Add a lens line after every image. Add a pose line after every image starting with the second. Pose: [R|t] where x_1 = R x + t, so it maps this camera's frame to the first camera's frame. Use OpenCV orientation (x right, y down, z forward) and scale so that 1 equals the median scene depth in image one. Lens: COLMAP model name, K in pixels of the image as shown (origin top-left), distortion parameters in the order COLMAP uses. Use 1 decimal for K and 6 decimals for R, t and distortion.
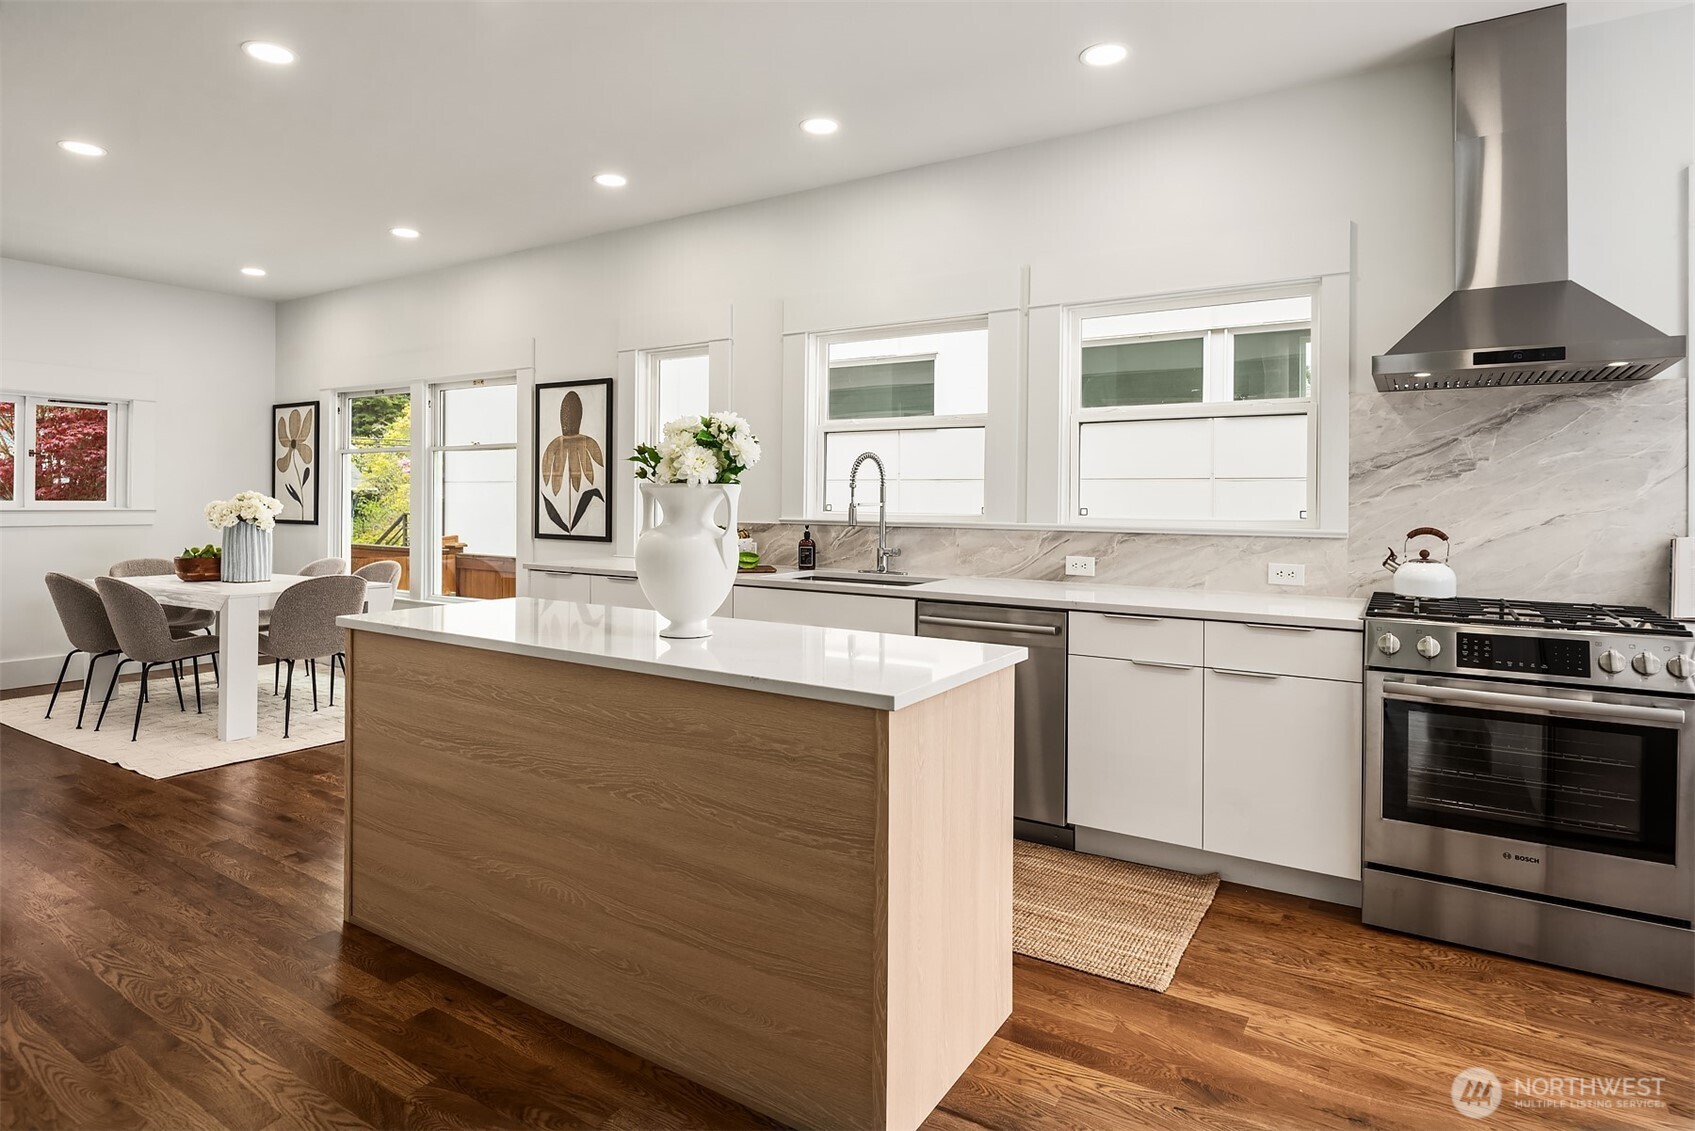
lens RADIAL K [[922.4, 0, 832.9], [0, 922.4, 491.4], [0, 0, 1]] dist [-0.003321, -0.003450]
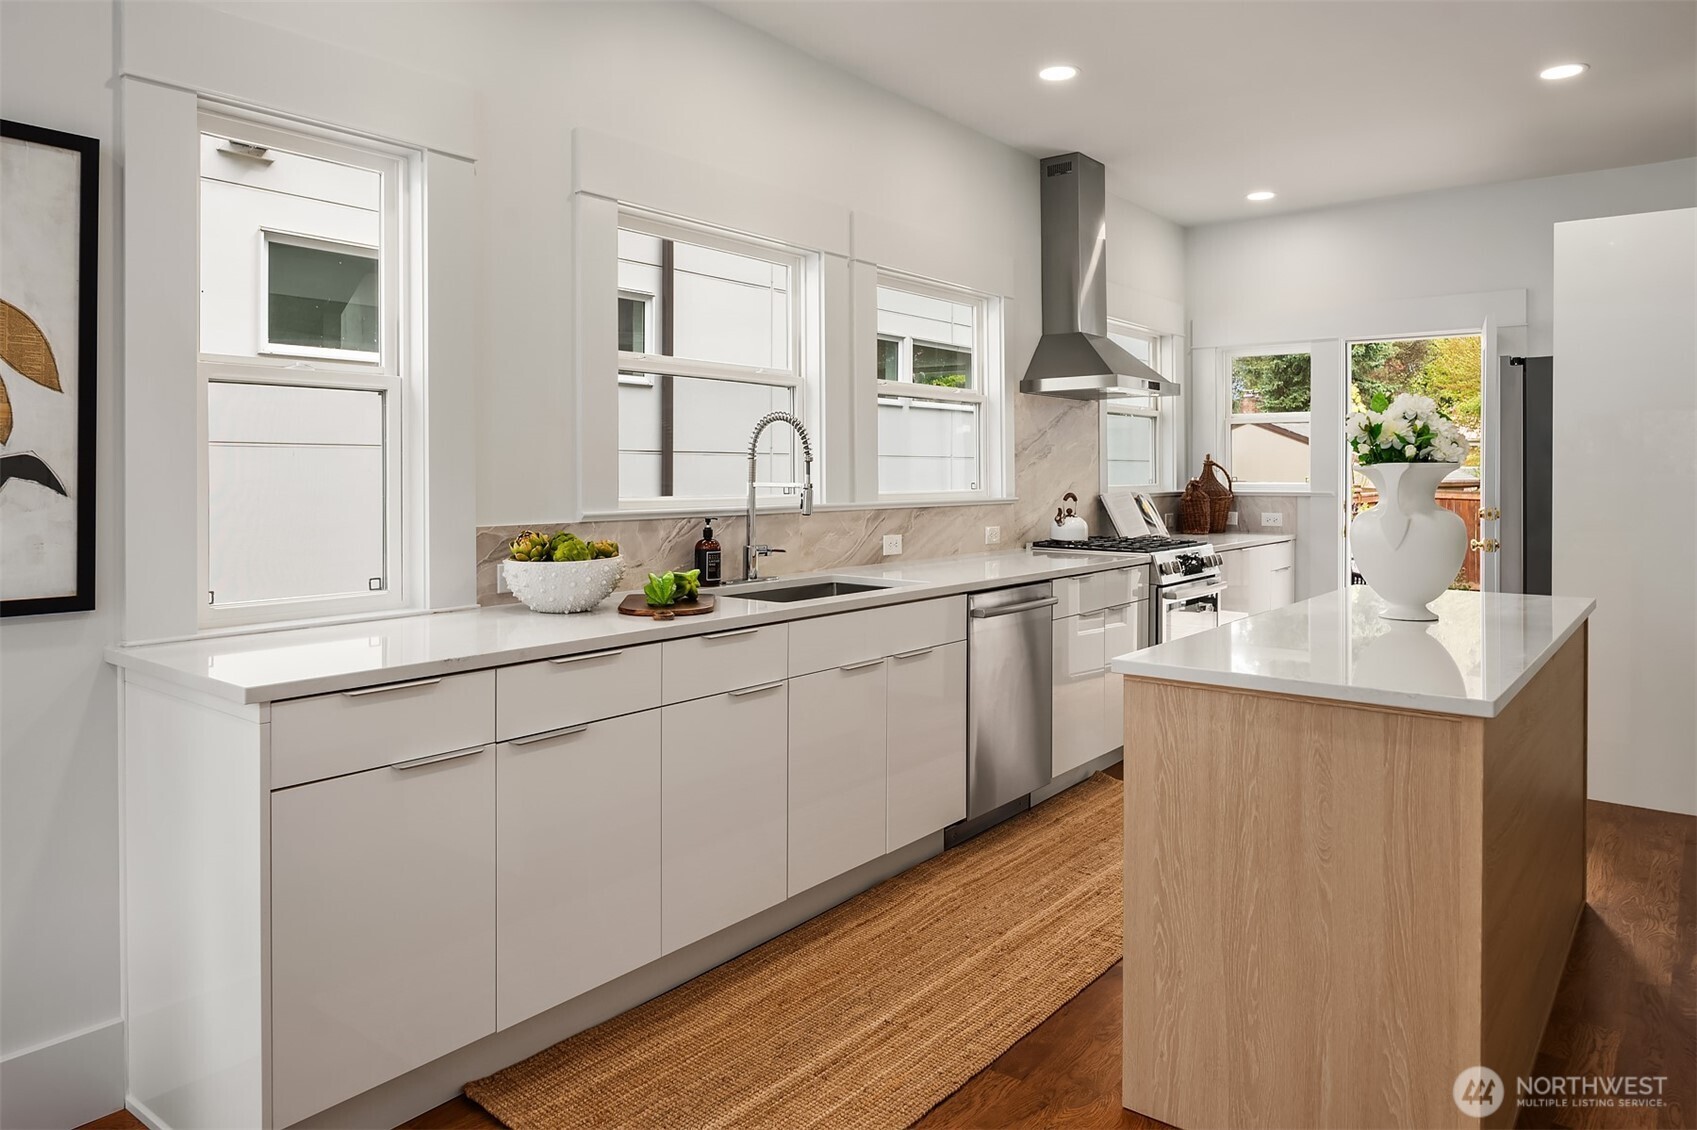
lens RADIAL K [[1109.4, 0, 836.7], [0, 1109.4, 470.8], [0, 0, 1]] dist [-0.007689, 0.003369]
pose [[0.095710, -0.005123, 0.995396, -0.748799], [-0.005918, 0.999966, 0.005715, -0.001635], [-0.995392, -0.006438, 0.095676, 0.807238]]
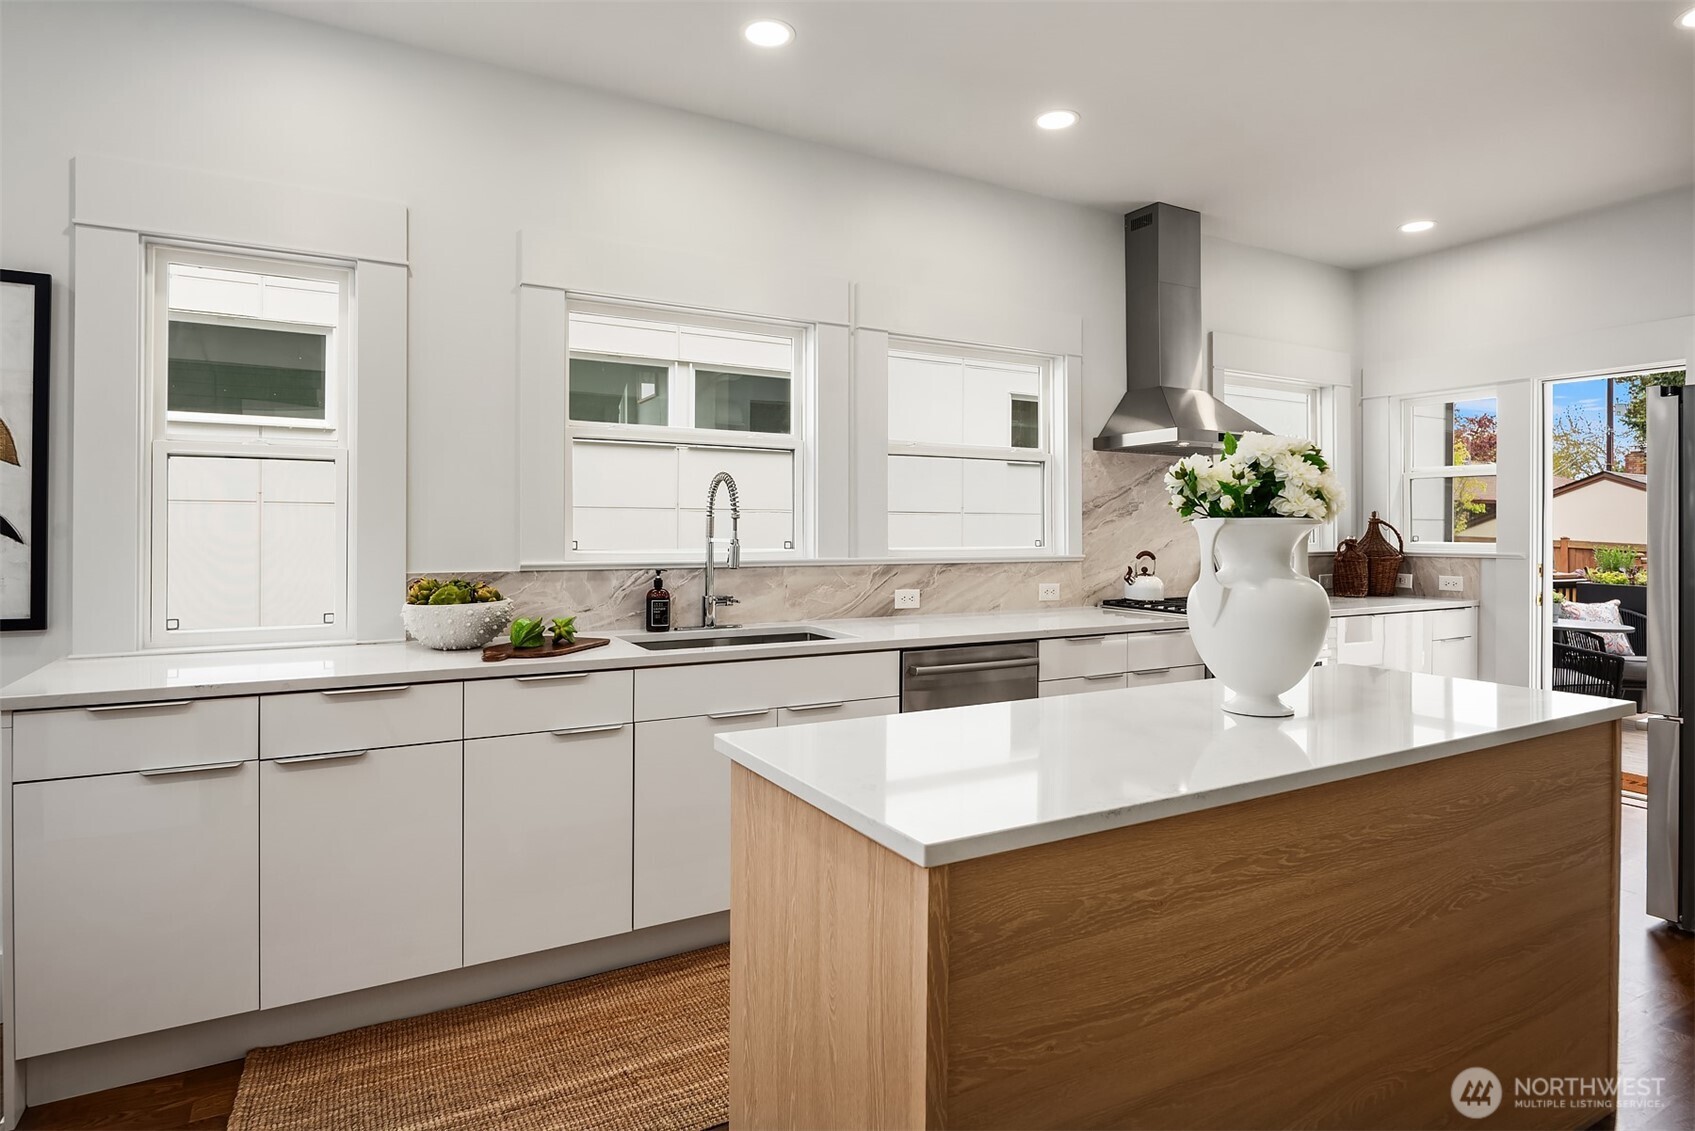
lens RADIAL K [[922.4, 0, 835.9], [0, 922.4, 525.5], [0, 0, 1]] dist [-0.003321, -0.003450]
pose [[0.463308, -0.001071, 0.886197, -0.552518], [-0.006372, 0.999969, 0.004539, -0.001902], [-0.886174, -0.007750, 0.463287, 0.517634]]
